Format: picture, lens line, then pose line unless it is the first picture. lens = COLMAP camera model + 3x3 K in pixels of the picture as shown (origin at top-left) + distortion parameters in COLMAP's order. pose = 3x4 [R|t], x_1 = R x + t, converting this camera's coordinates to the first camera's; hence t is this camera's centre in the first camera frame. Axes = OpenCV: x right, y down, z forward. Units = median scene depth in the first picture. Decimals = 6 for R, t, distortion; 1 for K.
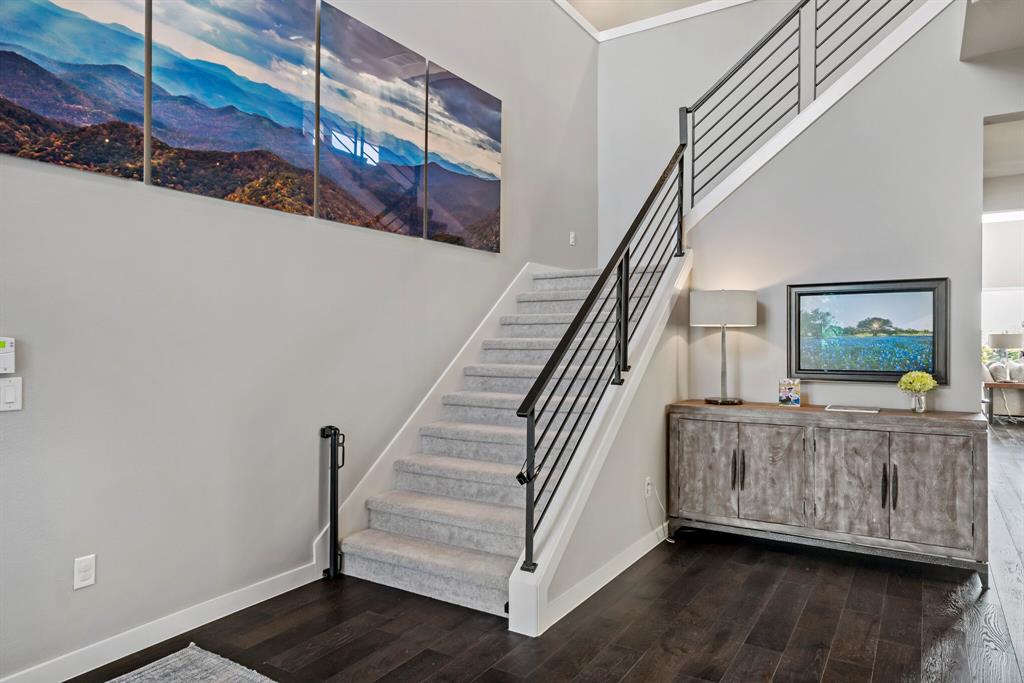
lens RADIAL K [[666.0, 0, 513.2], [0, 666.0, 342.7], [0, 0, 1]] dist [0.000548, -0.000480]
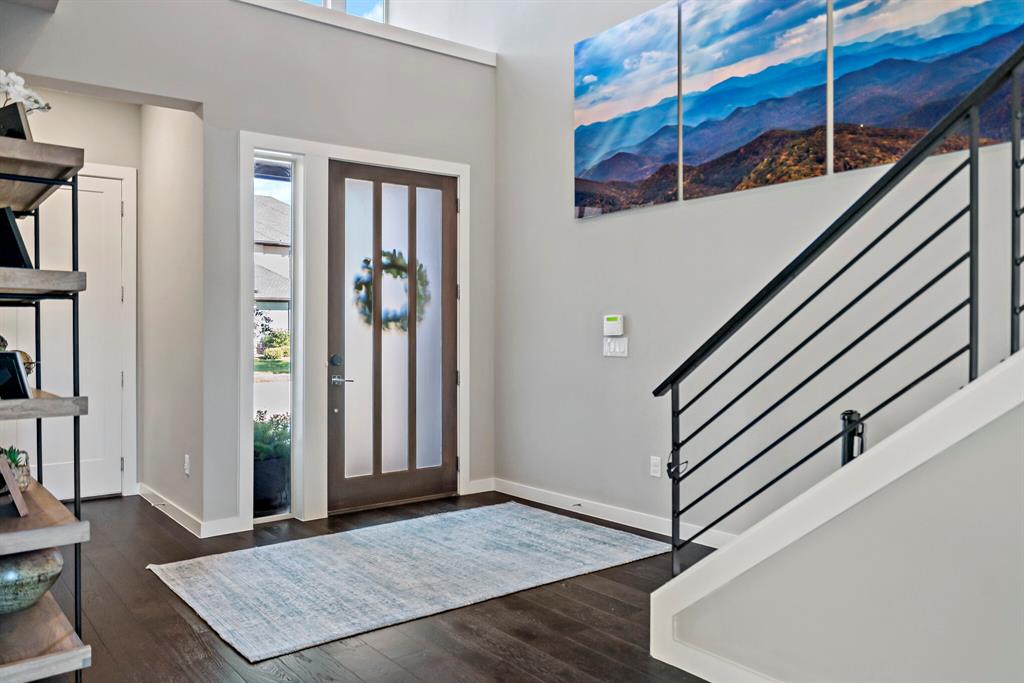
lens RADIAL K [[766.2, 0, 513.5], [0, 766.2, 338.0], [0, 0, 1]] dist [0.005102, 0.002595]
pose [[-0.353018, -0.001839, -0.935615, 0.938653], [-0.008071, 0.999967, 0.001080, 0.040432], [0.935582, 0.007933, -0.353021, 1.103993]]
